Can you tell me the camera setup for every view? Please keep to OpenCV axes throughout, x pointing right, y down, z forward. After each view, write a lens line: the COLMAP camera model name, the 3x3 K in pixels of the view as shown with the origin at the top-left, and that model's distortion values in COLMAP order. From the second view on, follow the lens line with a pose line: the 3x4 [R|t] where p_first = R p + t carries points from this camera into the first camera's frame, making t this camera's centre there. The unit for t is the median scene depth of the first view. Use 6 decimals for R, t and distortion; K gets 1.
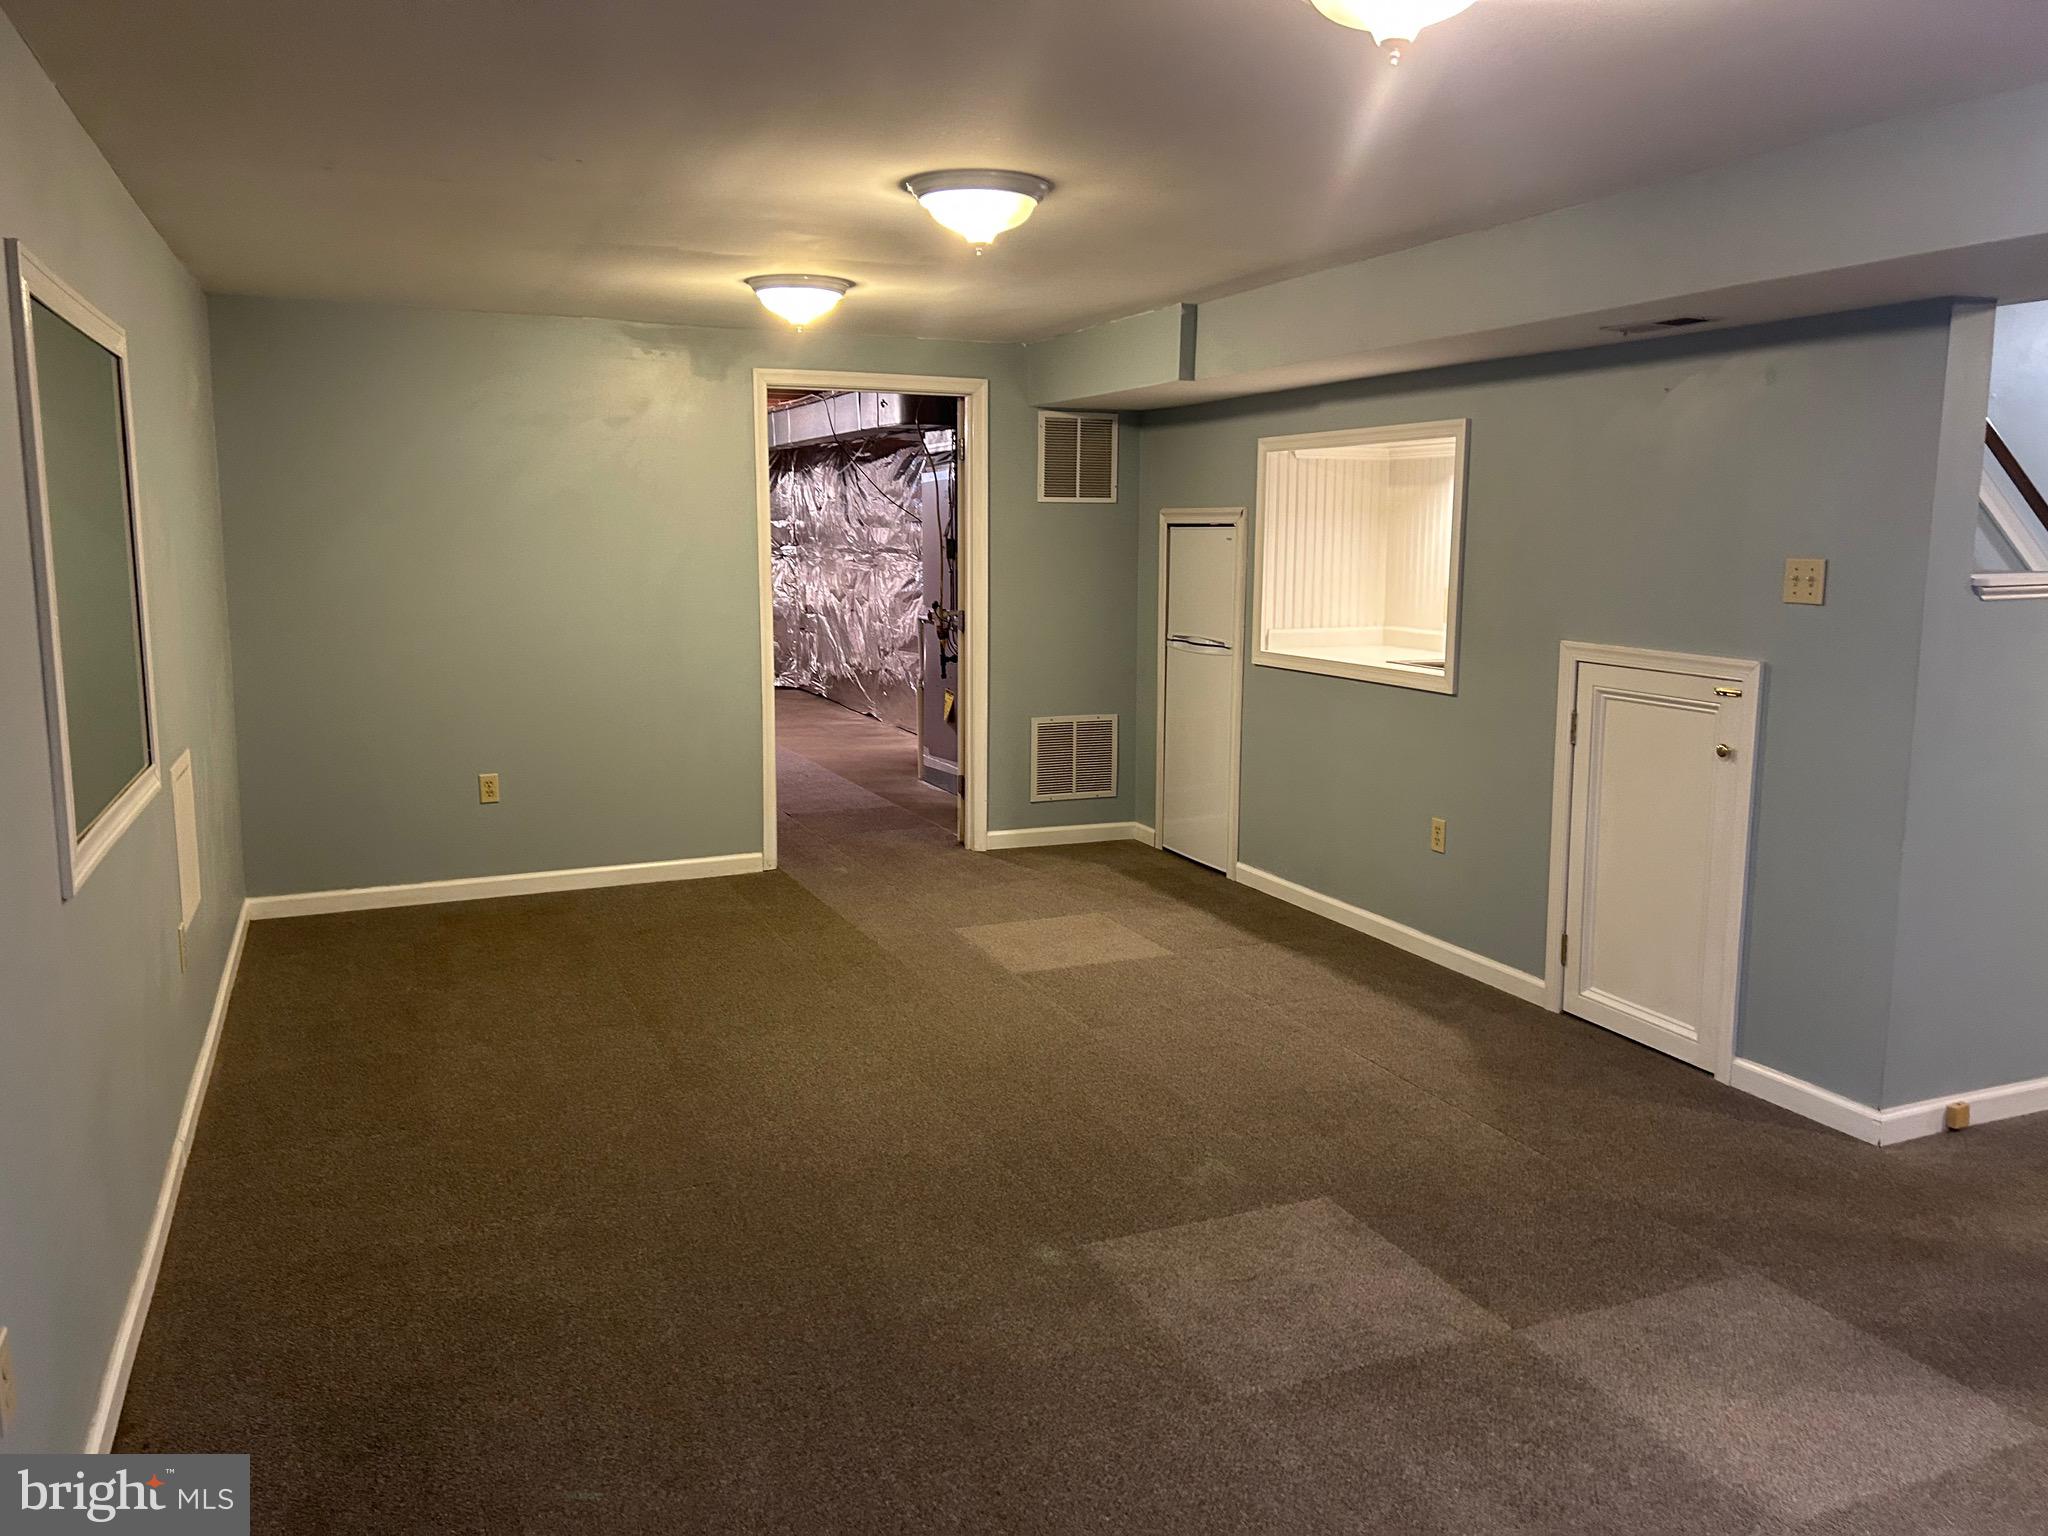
lens RADIAL K [[1539.4, 0, 1019.5], [0, 1539.4, 760.3], [0, 0, 1]] dist [0.060901, -0.066947]
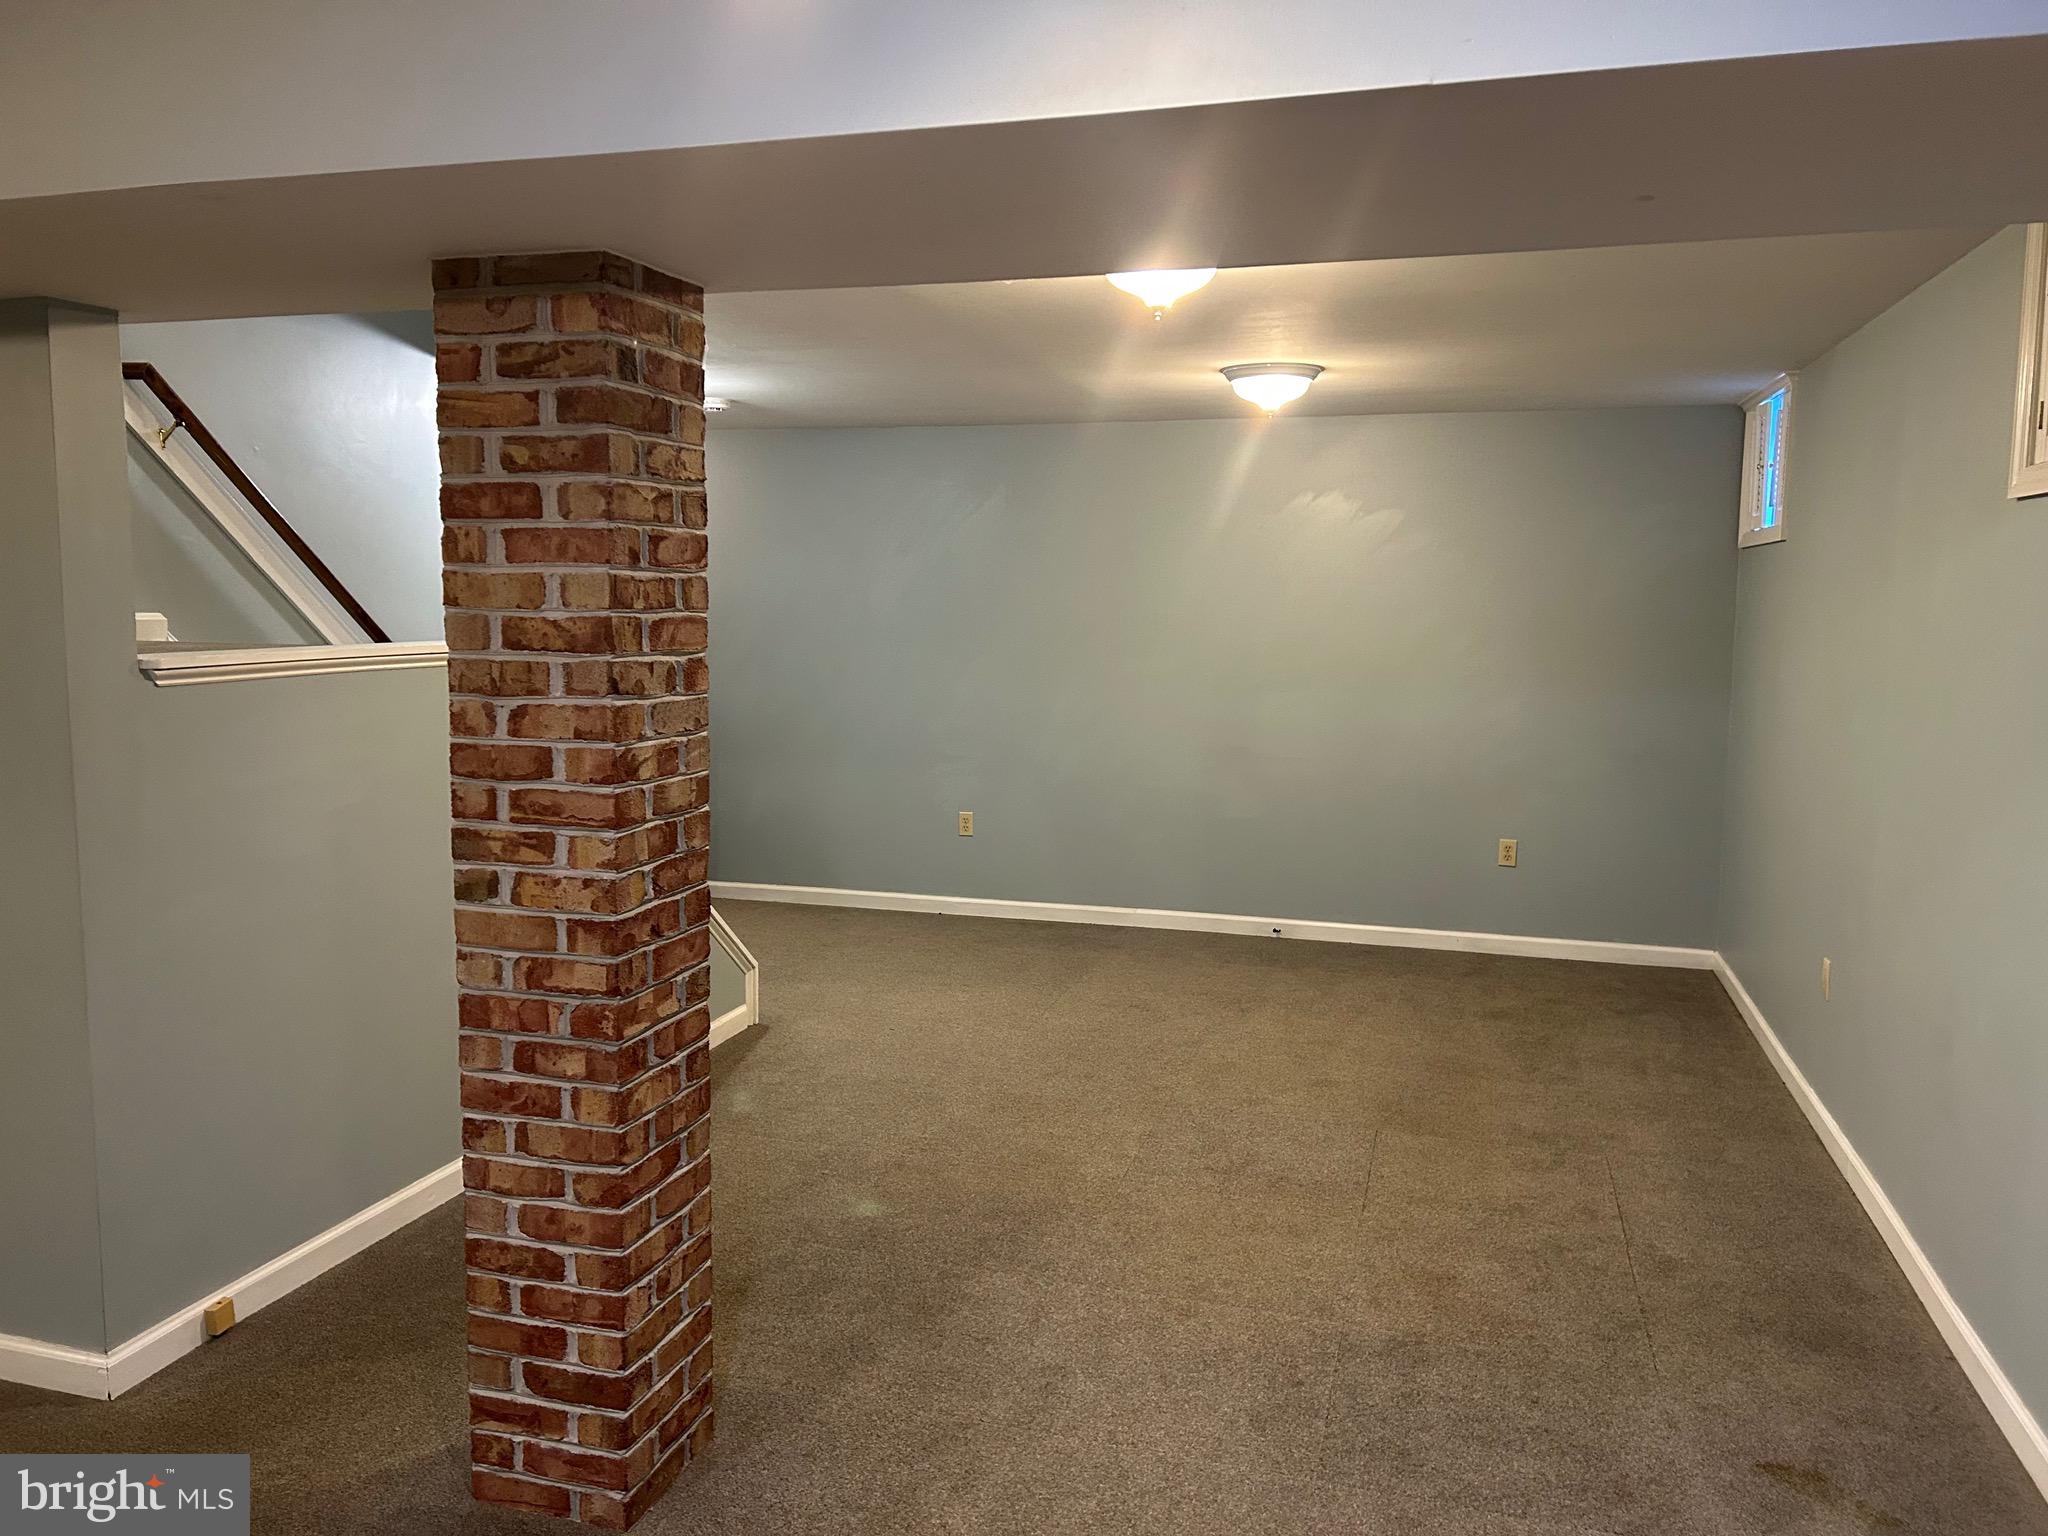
lens RADIAL K [[1539.4, 0, 1020.7], [0, 1539.4, 766.2], [0, 0, 1]] dist [0.060901, -0.066947]
pose [[0.625410, -0.087390, 0.775388, 0.257812], [0.119973, 0.992662, 0.015111, -0.019164], [-0.771018, 0.083575, 0.631305, 0.142448]]
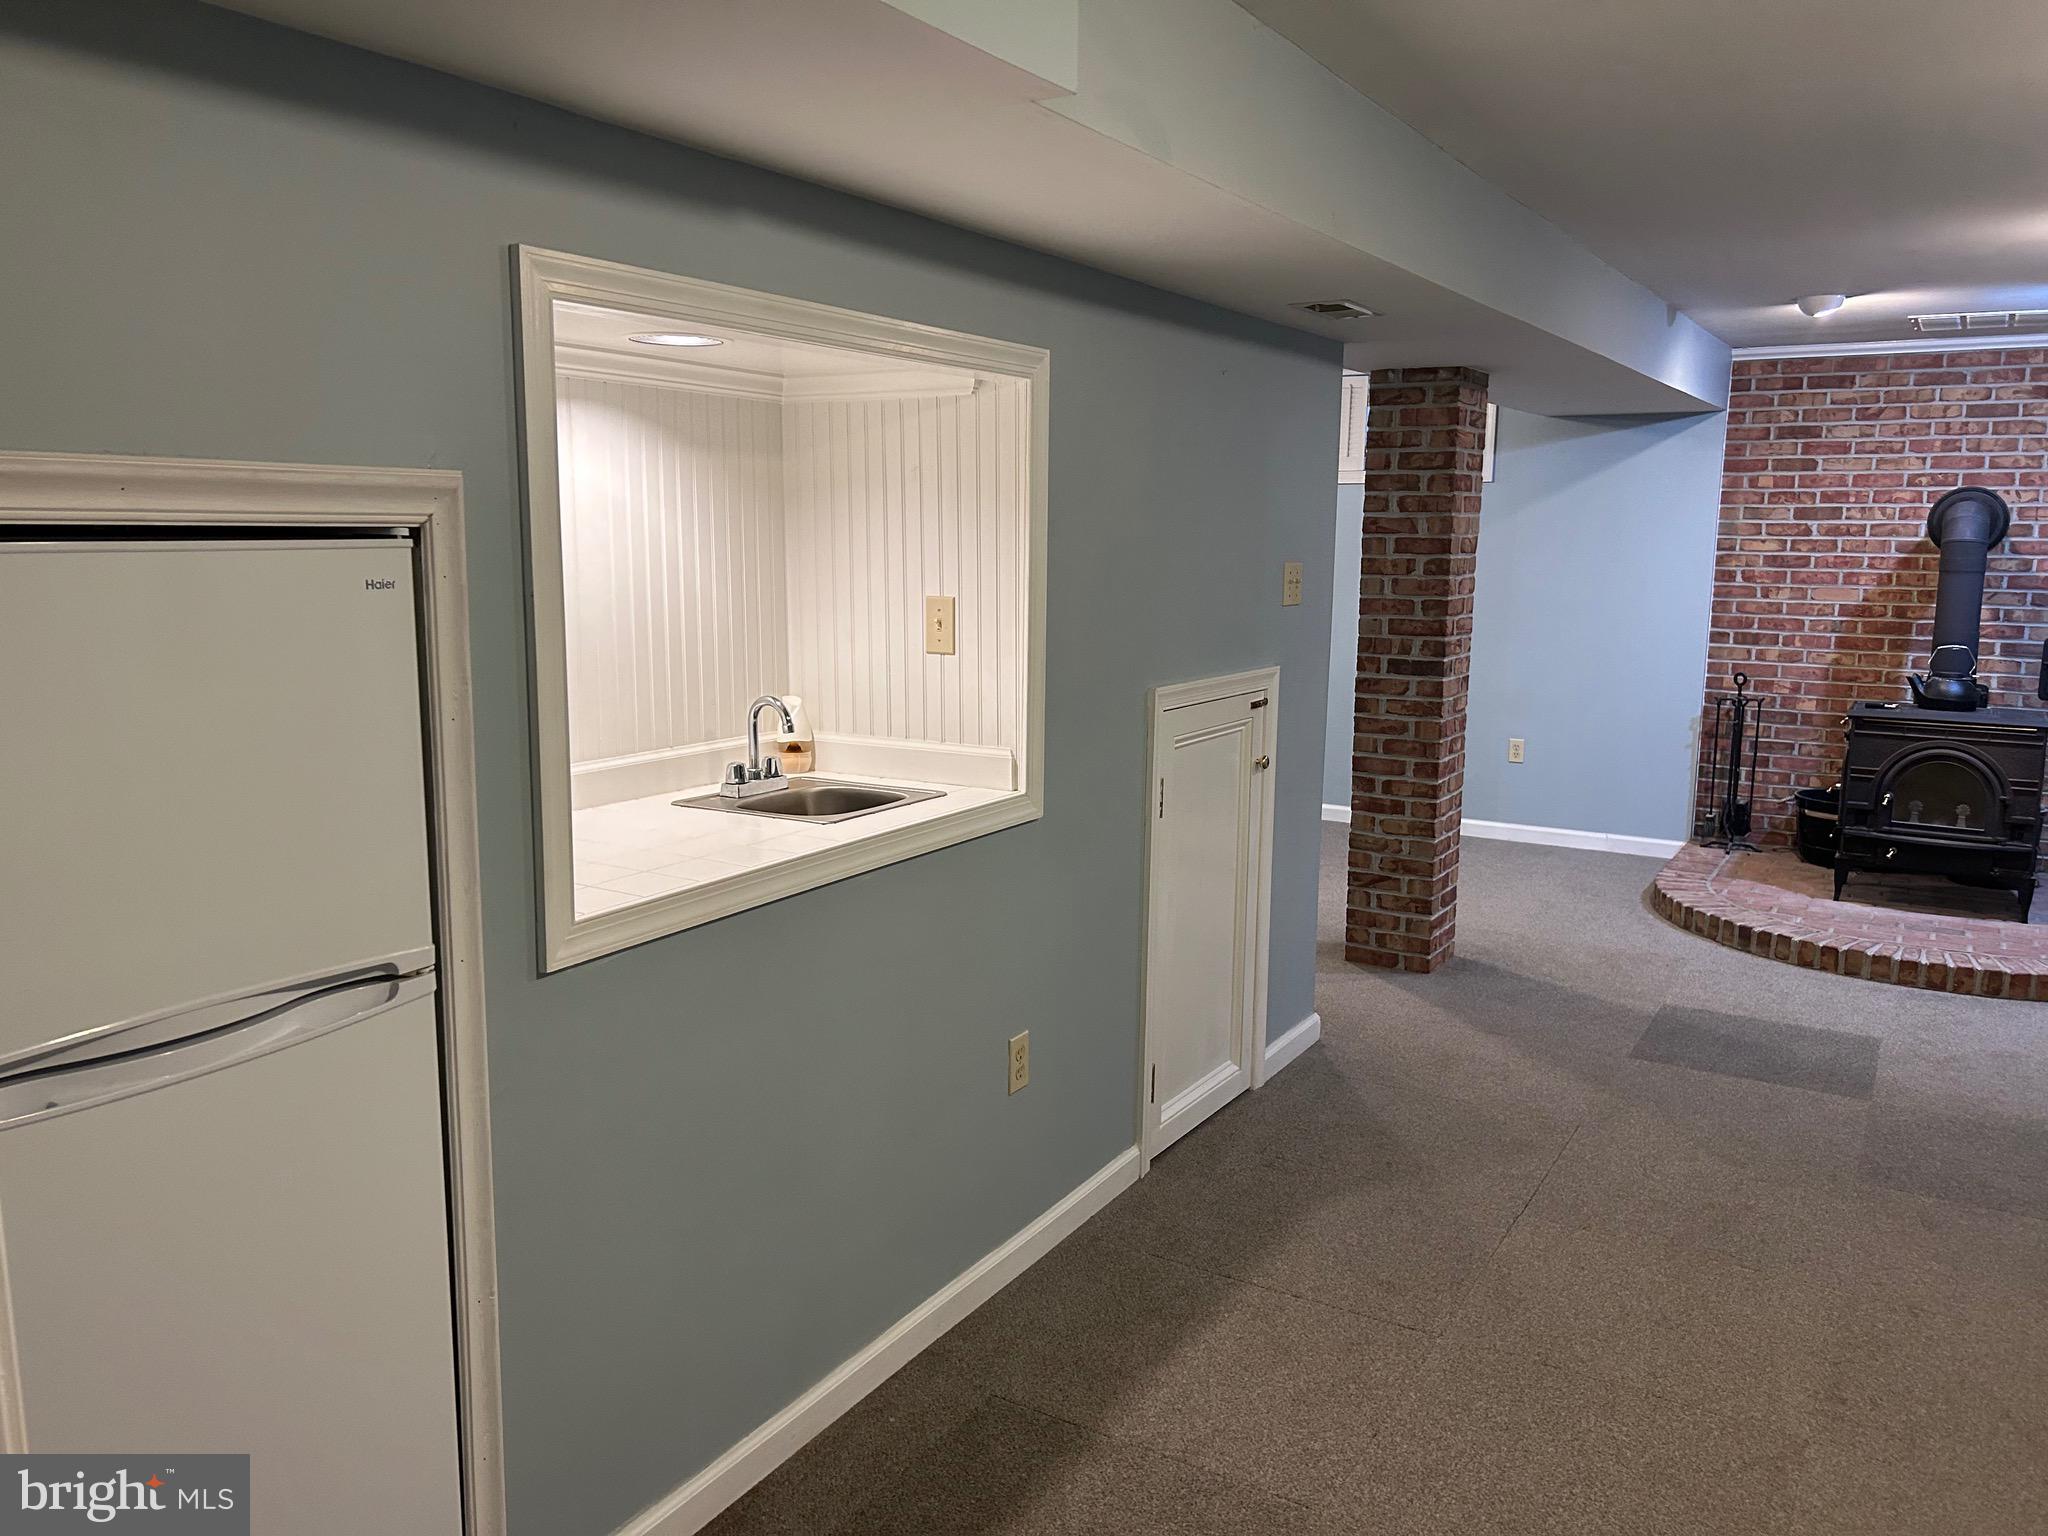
lens RADIAL K [[1539.4, 0, 1011.0], [0, 1539.4, 760.0], [0, 0, 1]] dist [0.060901, -0.066947]
pose [[-0.578765, -0.133786, 0.804445, -0.276212], [0.114911, 0.963230, 0.242867, -0.310074], [-0.807358, 0.233002, -0.542110, 1.966526]]
